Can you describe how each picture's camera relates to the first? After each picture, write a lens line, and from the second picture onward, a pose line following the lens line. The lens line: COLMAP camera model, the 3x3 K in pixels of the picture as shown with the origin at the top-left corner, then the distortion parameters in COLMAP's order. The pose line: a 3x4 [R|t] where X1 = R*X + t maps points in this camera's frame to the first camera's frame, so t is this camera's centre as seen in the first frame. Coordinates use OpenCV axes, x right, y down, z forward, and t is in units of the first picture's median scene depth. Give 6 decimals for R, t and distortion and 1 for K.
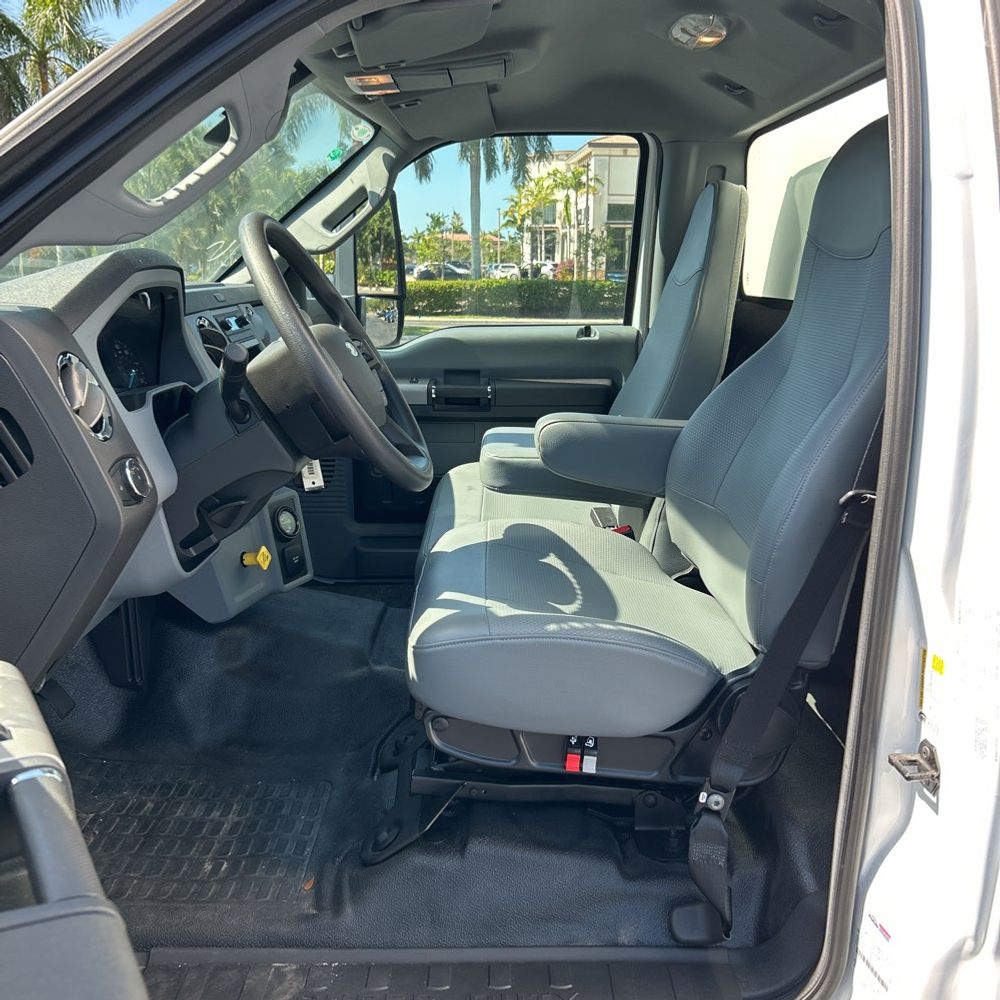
lens RADIAL K [[991.6, 0, 499.7], [0, 991.6, 514.7], [0, 0, 1]] dist [0.040130, -0.008191]
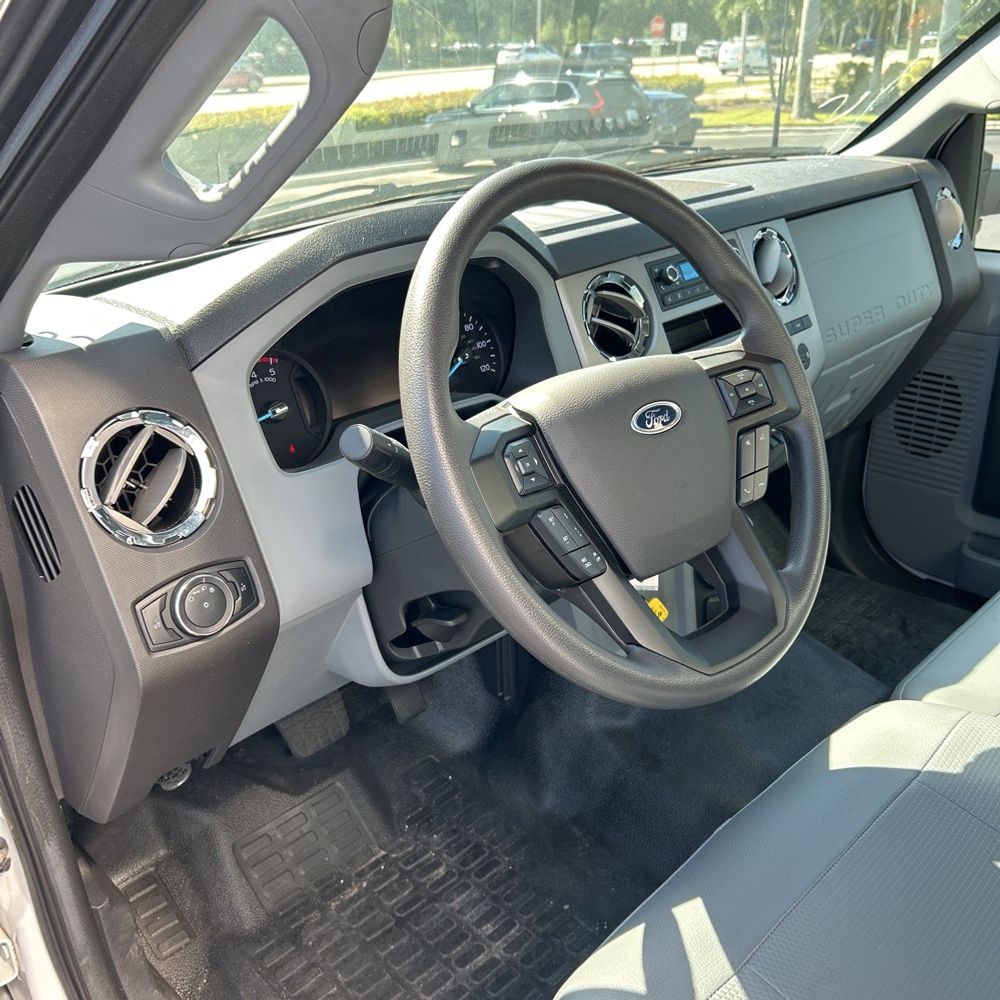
lens RADIAL K [[988.6, 0, 494.6], [0, 988.6, 525.2], [0, 0, 1]] dist [0.088200, -0.125019]
pose [[0.737624, 0.281036, -0.613945, 0.112852], [-0.183151, 0.958452, 0.218689, -0.179066], [0.649897, -0.048866, 0.758450, 0.439408]]
